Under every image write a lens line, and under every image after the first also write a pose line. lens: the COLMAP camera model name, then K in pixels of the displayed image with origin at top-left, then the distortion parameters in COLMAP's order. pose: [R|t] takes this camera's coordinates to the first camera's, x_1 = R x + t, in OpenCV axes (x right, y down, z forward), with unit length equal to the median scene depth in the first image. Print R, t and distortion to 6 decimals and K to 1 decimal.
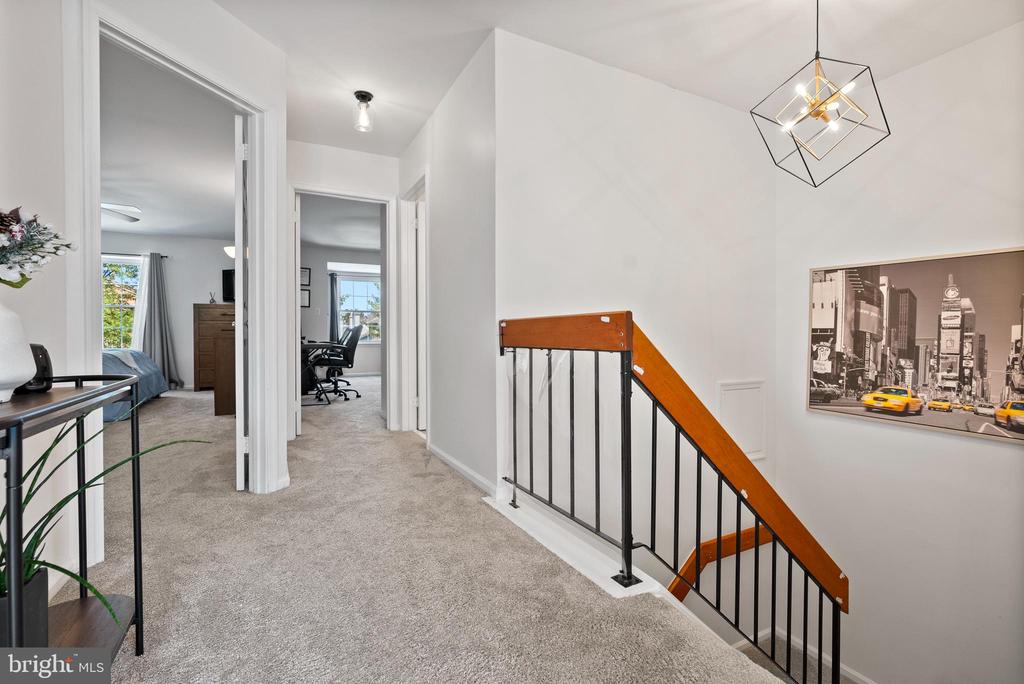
lens RADIAL K [[465.3, 0, 521.5], [0, 465.3, 343.3], [0, 0, 1]] dist [-0.004653, 0.001134]
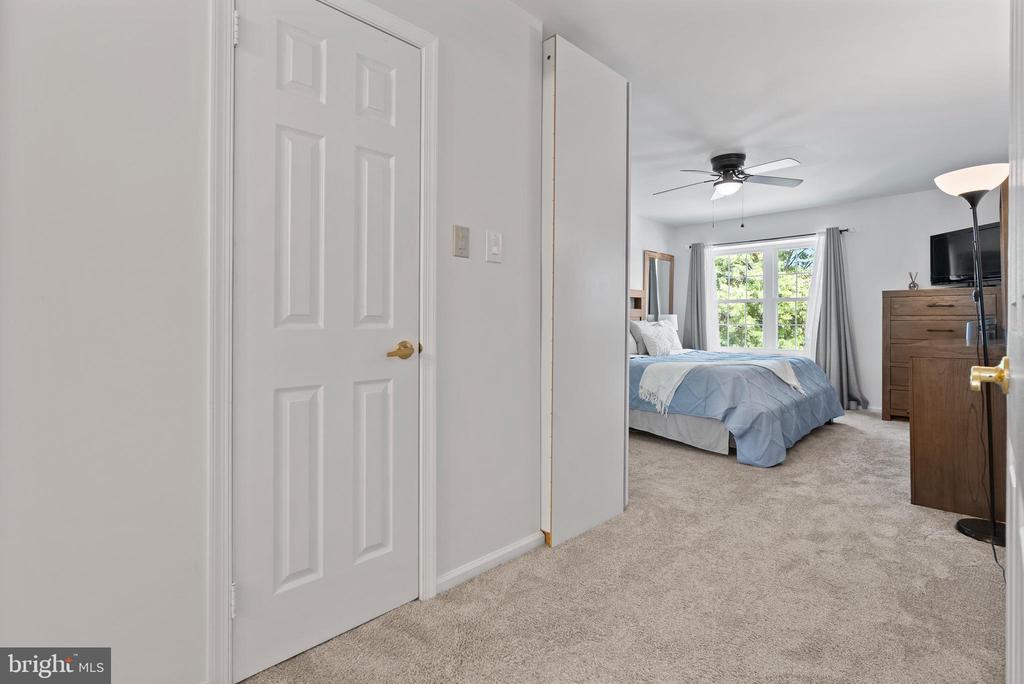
lens RADIAL K [[465.3, 0, 525.3], [0, 465.3, 322.7], [0, 0, 1]] dist [-0.004653, 0.001134]
pose [[0.281665, 0.000336, -0.959513, -0.197251], [-0.017175, 0.999841, -0.004691, -0.026563], [0.959359, 0.017801, 0.281626, 0.300876]]
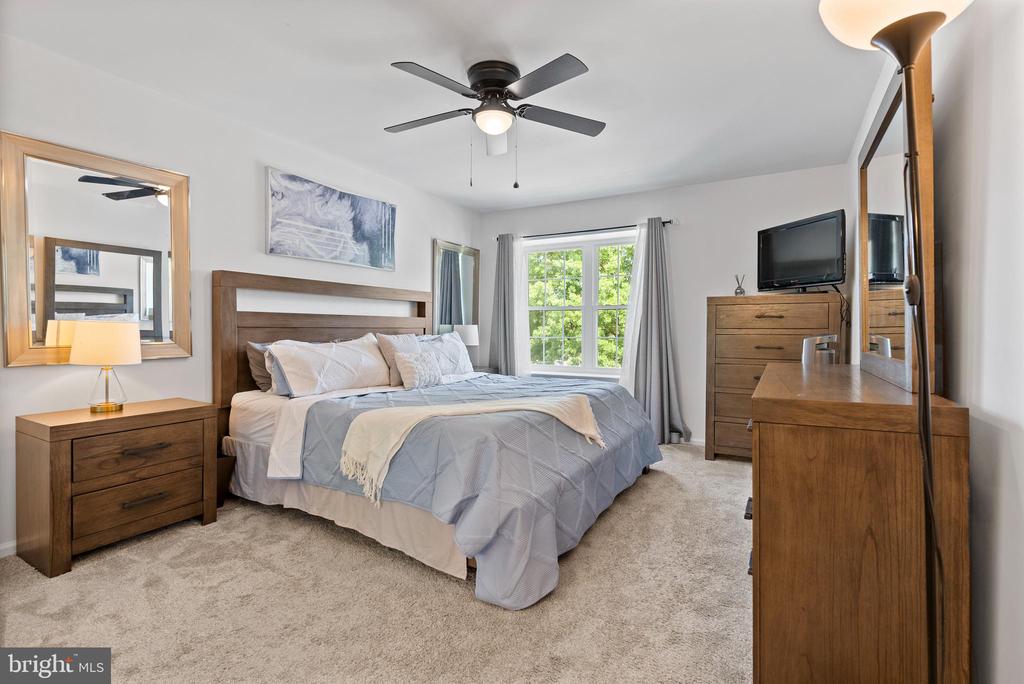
lens RADIAL K [[465.3, 0, 516.3], [0, 465.3, 340.0], [0, 0, 1]] dist [-0.004653, 0.001134]
pose [[0.524514, 0.018353, -0.851204, -0.359296], [-0.017253, 0.999791, 0.010925, -0.037522], [0.851227, 0.008956, 0.524721, 0.523466]]
